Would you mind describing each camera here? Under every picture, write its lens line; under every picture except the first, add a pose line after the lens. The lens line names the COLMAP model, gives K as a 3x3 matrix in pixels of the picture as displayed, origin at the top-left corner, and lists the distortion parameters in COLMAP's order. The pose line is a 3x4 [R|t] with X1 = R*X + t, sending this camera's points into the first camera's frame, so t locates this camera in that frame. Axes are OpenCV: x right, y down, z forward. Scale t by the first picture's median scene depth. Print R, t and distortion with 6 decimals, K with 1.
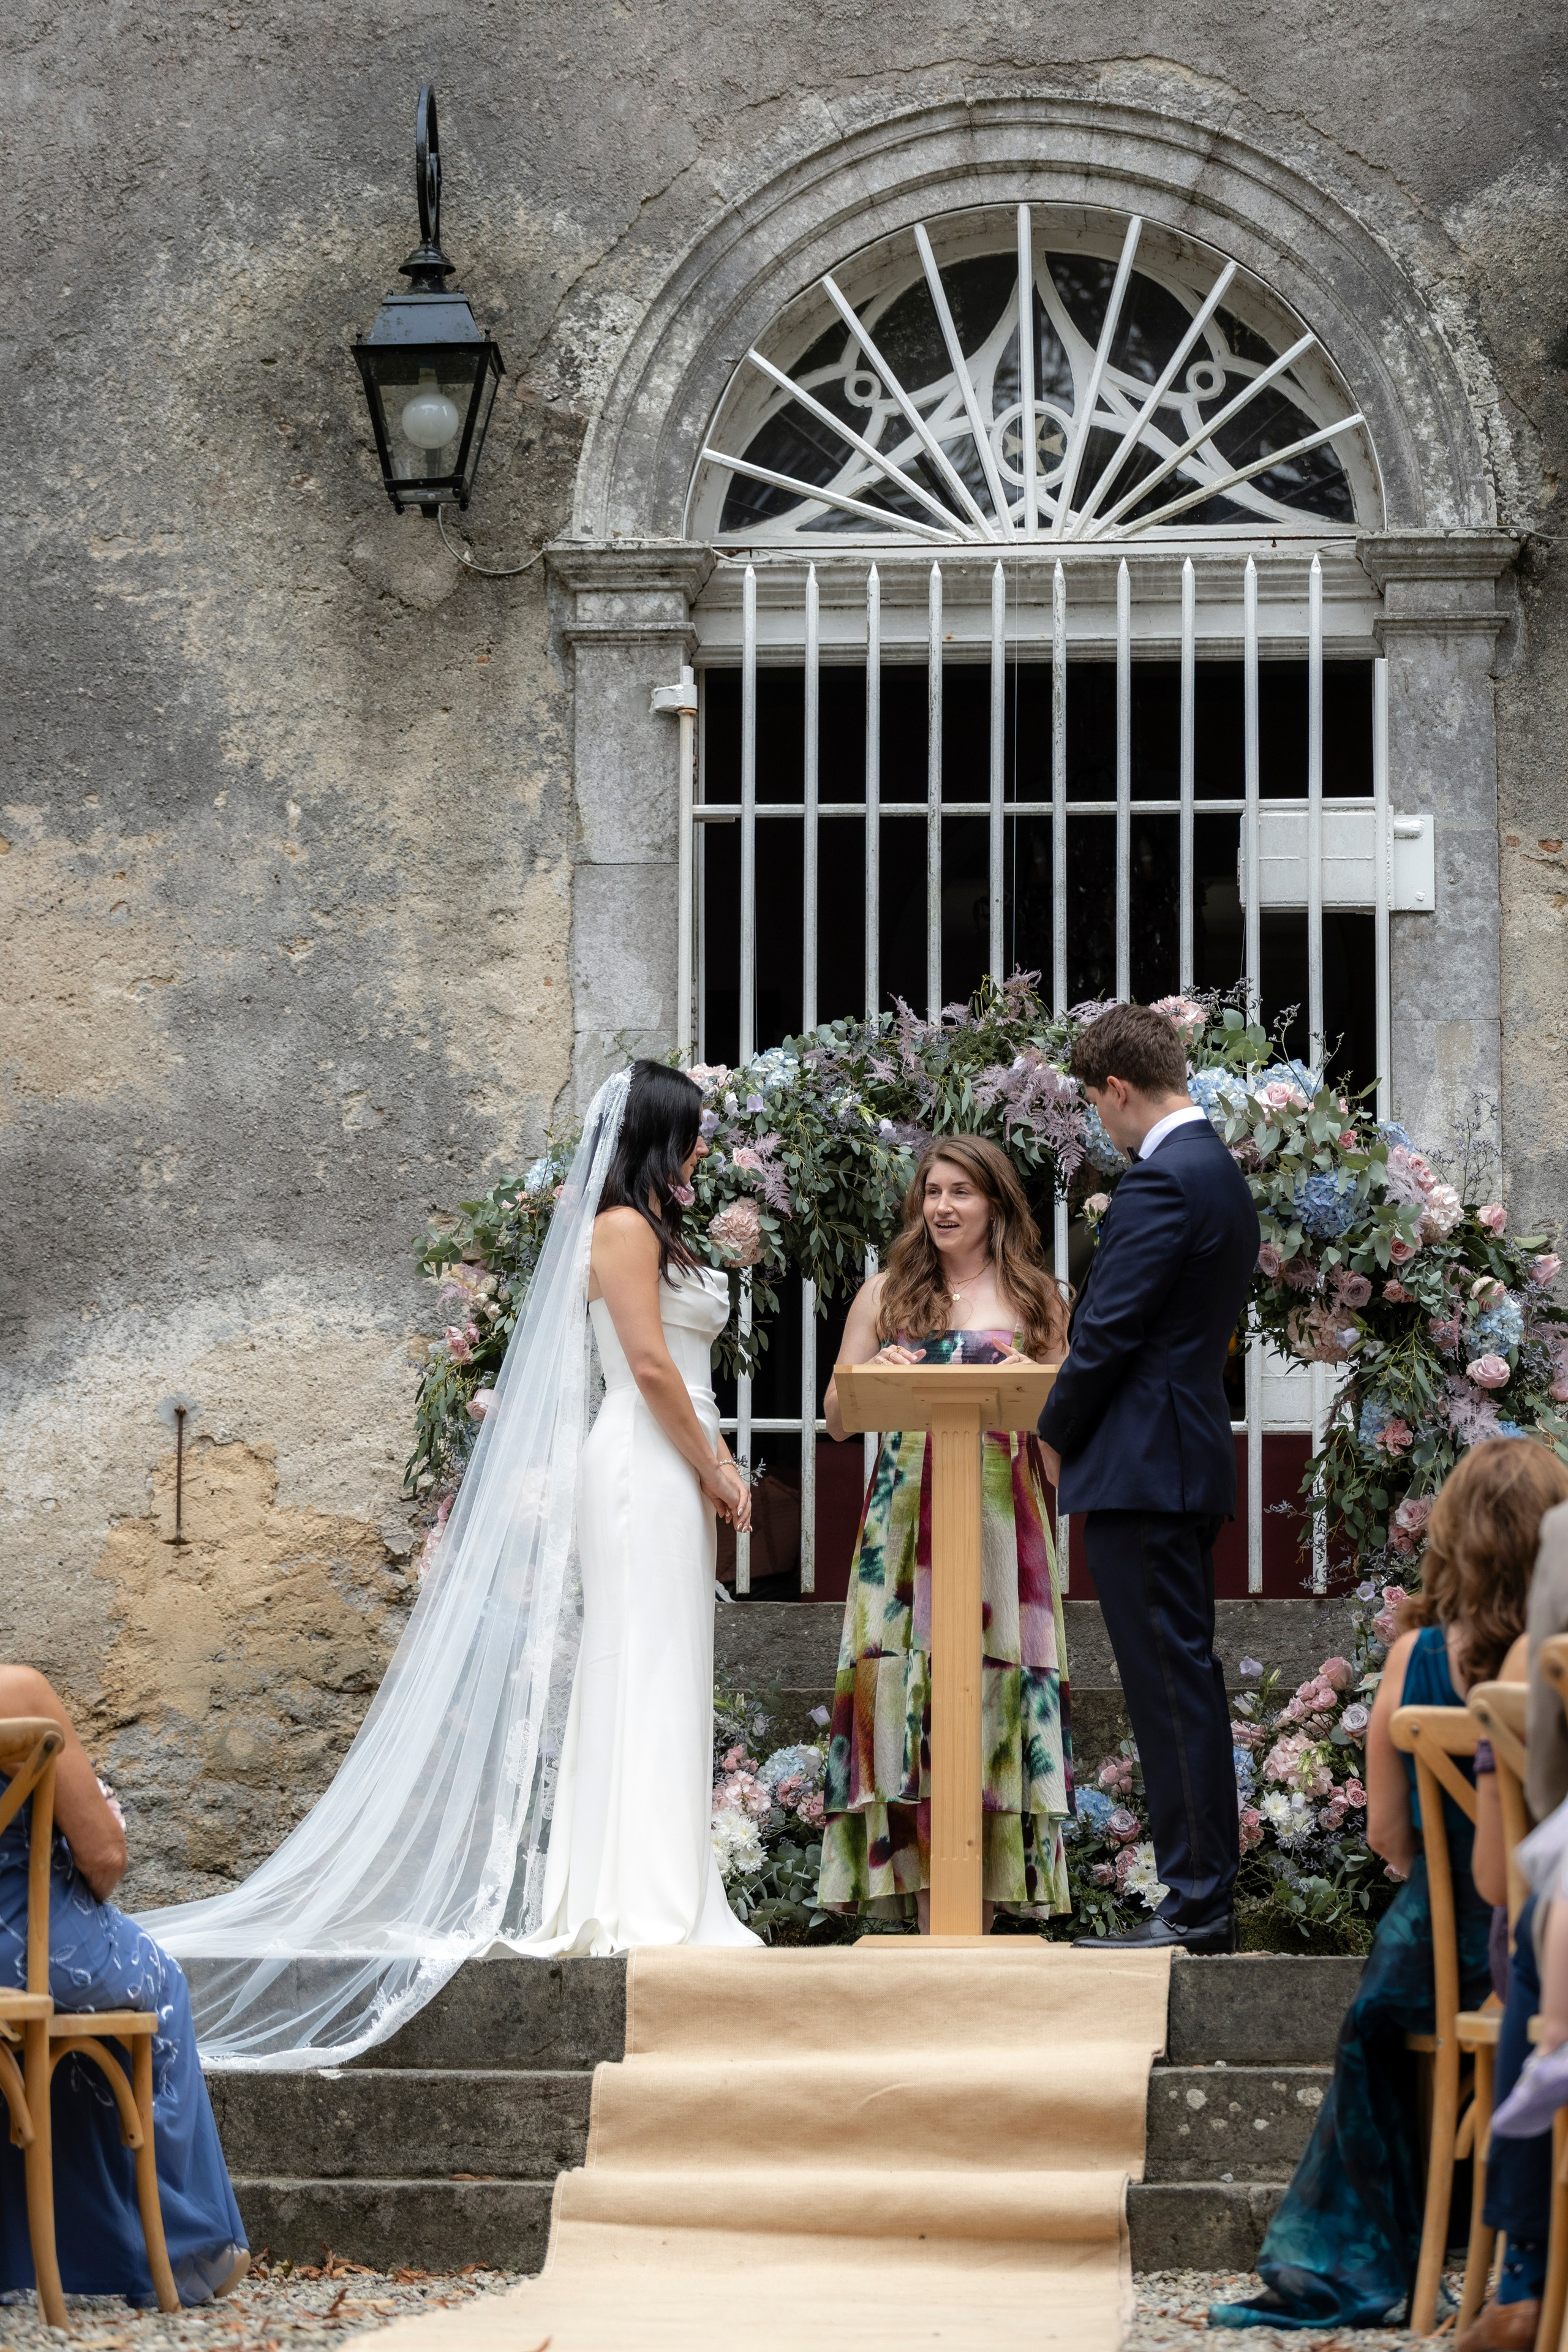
lens RADIAL K [[6660.8, 0, 999.6], [0, 6660.8, 1240.0], [0, 0, 1]] dist [0.008658, 0.000000]
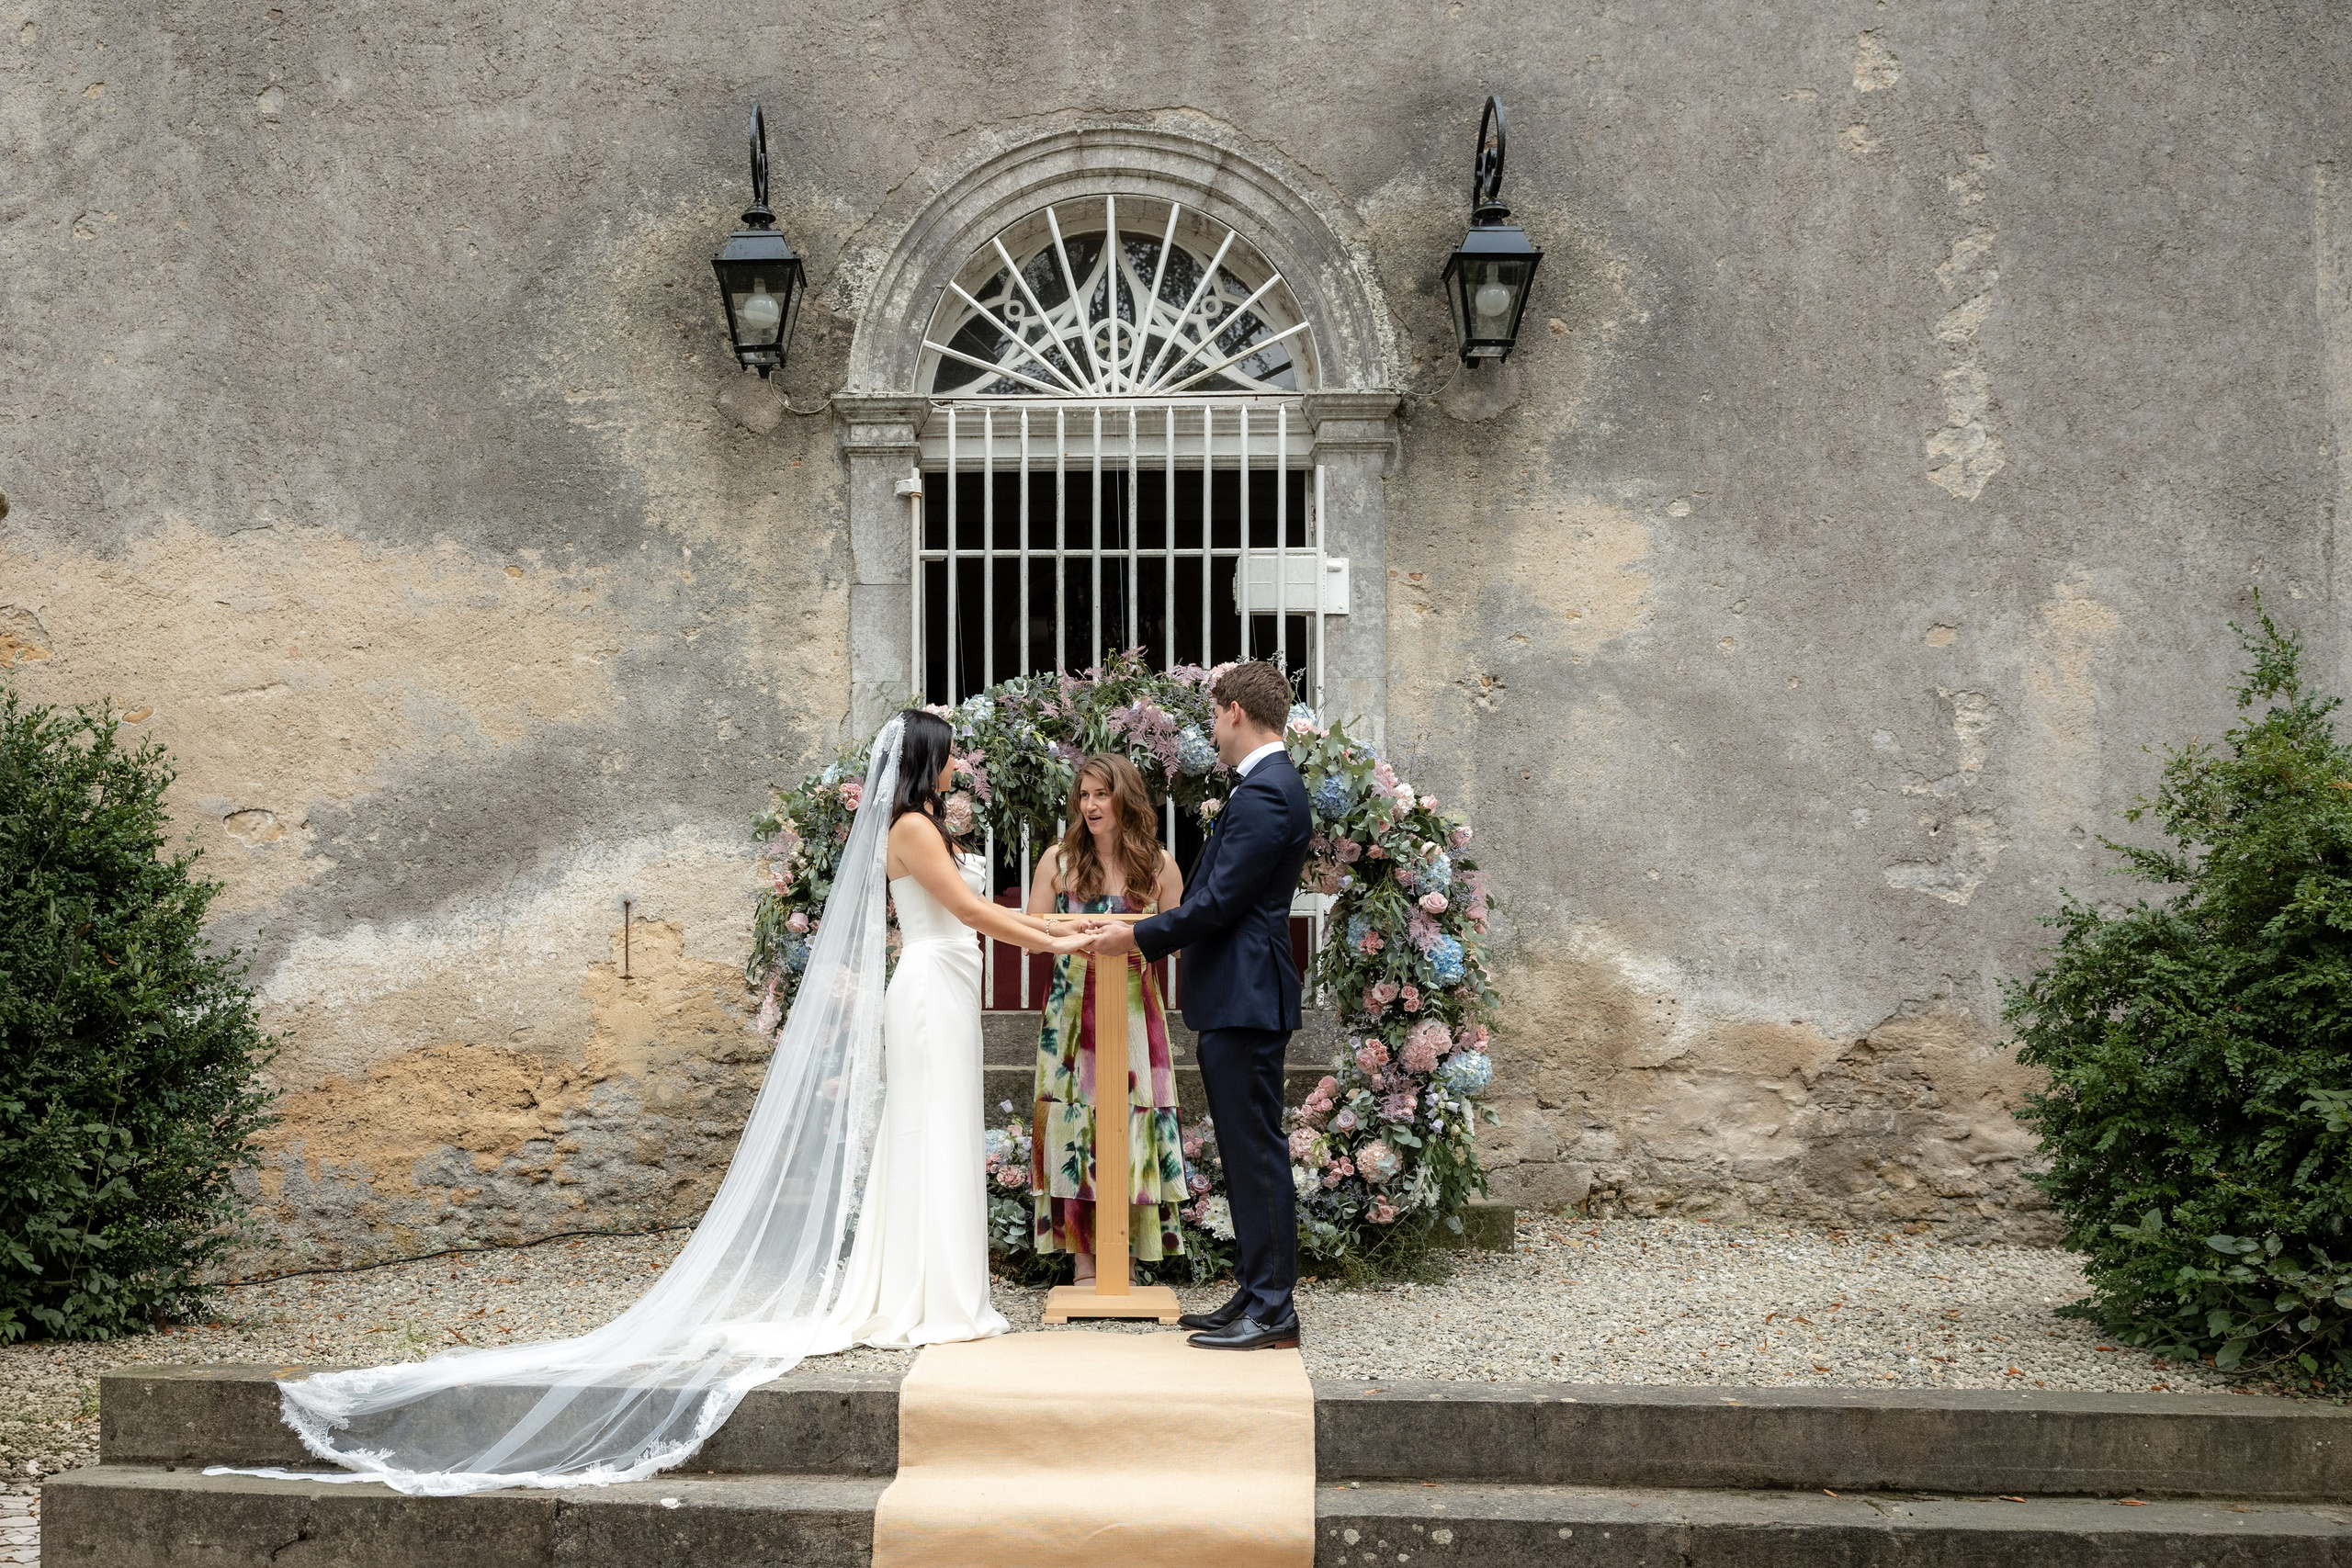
lens RADIAL K [[1963.1, 0, 1059.7], [0, 1963.1, 971.8], [0, 0, 1]] dist [-0.002034, -0.004390]
pose [[0.999158, -0.002292, 0.040965, -0.030906], [-0.002504, 0.993172, 0.116631, -0.016260], [-0.040953, -0.116636, 0.992330, 0.481606]]
